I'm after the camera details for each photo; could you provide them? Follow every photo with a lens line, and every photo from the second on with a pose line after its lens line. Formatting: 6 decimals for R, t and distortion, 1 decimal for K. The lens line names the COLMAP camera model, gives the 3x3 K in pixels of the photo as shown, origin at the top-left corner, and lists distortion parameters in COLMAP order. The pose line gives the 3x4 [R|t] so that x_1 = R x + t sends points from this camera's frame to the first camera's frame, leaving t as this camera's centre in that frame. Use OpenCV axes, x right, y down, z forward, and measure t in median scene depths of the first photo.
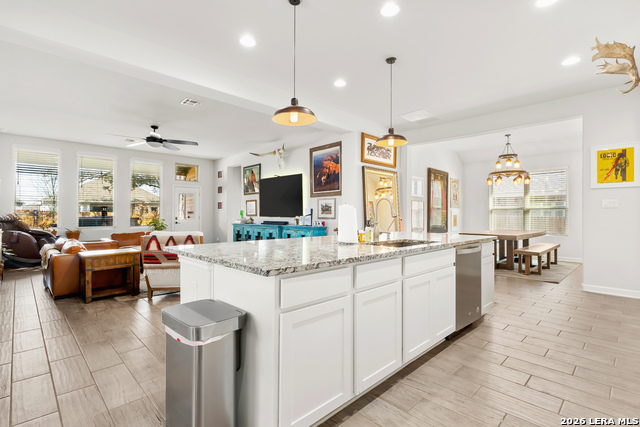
lens RADIAL K [[311.4, 0, 320.8], [0, 311.4, 211.4], [0, 0, 1]] dist [0.014084, -0.000663]
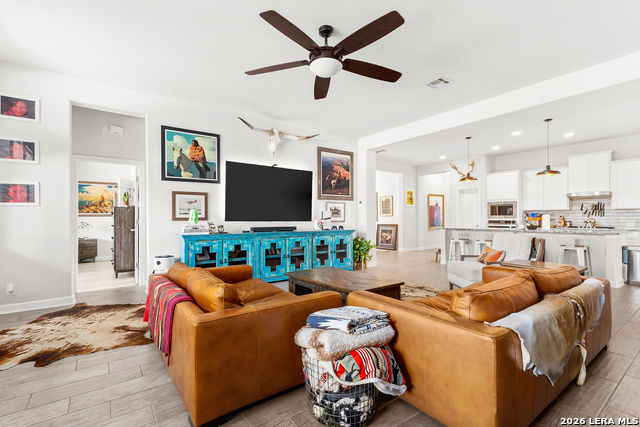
lens RADIAL K [[294.2, 0, 319.7], [0, 294.2, 213.4], [0, 0, 1]] dist [0.017167, -0.004430]
pose [[0.143024, 0.013647, 0.989625, -0.946591], [-0.011134, 0.999864, -0.012179, 0.008000], [-0.989657, -0.009276, 0.143156, 0.914850]]
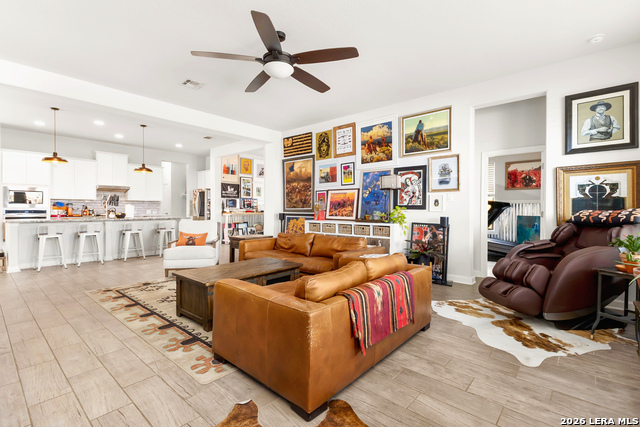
lens RADIAL K [[294.2, 0, 319.3], [0, 294.2, 212.5], [0, 0, 1]] dist [0.017167, -0.004430]
pose [[-0.996717, -0.003894, -0.080875, -0.543719], [-0.004348, 0.999976, 0.005432, 0.012357], [0.080852, 0.005765, -0.996709, 1.444839]]
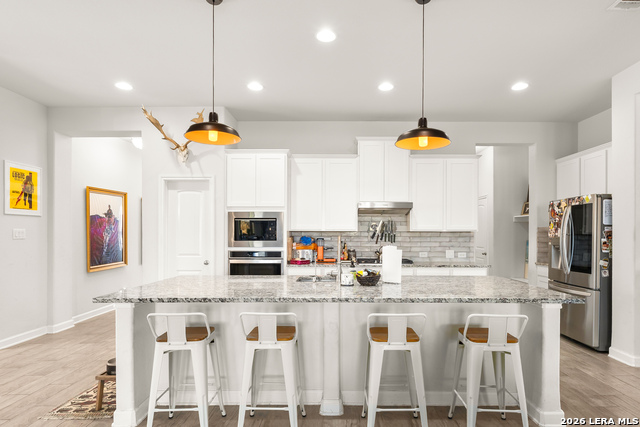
lens RADIAL K [[355.3, 0, 335.9], [0, 355.3, 234.7], [0, 0, 1]] dist [0.004879, 0.000153]
pose [[-0.709504, -0.003988, 0.704690, -0.232197], [-0.009561, 0.999946, -0.003968, -0.018135], [-0.704636, -0.009553, -0.709505, 0.730629]]
